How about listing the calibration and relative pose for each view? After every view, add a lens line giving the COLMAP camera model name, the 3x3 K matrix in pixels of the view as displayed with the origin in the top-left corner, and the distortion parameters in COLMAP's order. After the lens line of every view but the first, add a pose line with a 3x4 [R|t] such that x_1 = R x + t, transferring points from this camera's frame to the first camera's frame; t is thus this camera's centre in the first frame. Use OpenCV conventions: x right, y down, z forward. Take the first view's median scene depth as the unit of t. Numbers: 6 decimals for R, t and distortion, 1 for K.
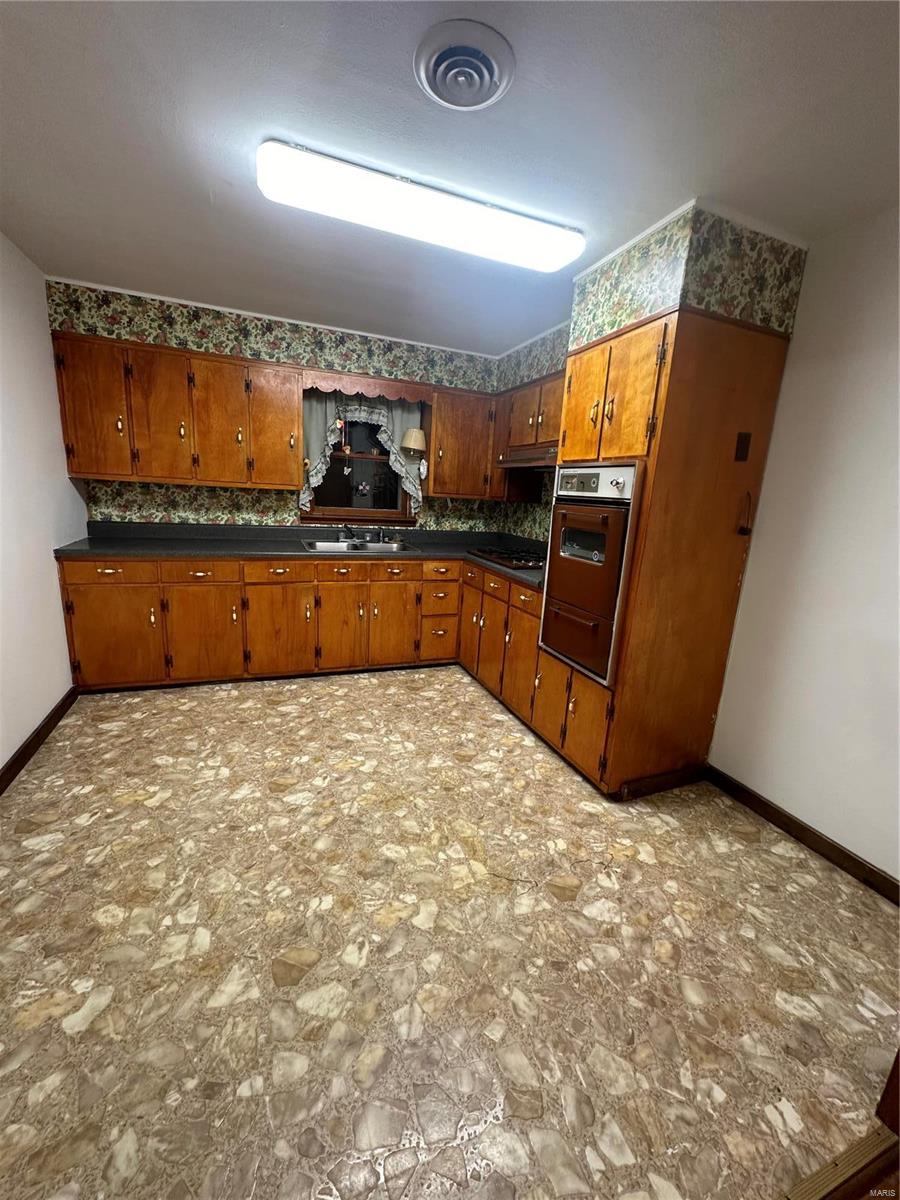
lens RADIAL K [[483.3, 0, 455.0], [0, 483.3, 597.0], [0, 0, 1]] dist [-0.002046, 0.001731]
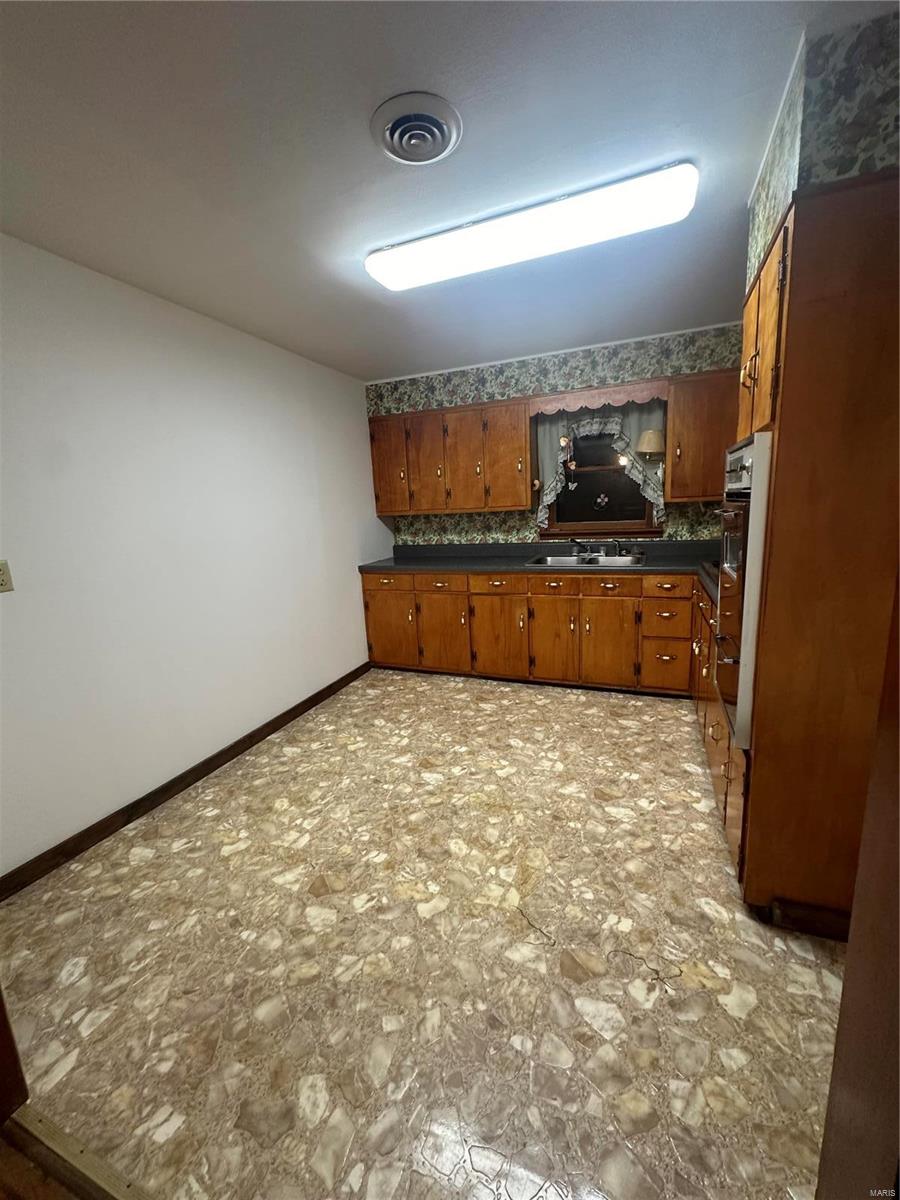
lens RADIAL K [[483.3, 0, 457.6], [0, 483.3, 601.8], [0, 0, 1]] dist [-0.002046, 0.001731]
pose [[0.716236, 0.045463, -0.696376, 0.422206], [-0.057344, 0.998335, 0.006197, -0.015859], [0.695499, 0.035494, 0.717650, 0.150837]]
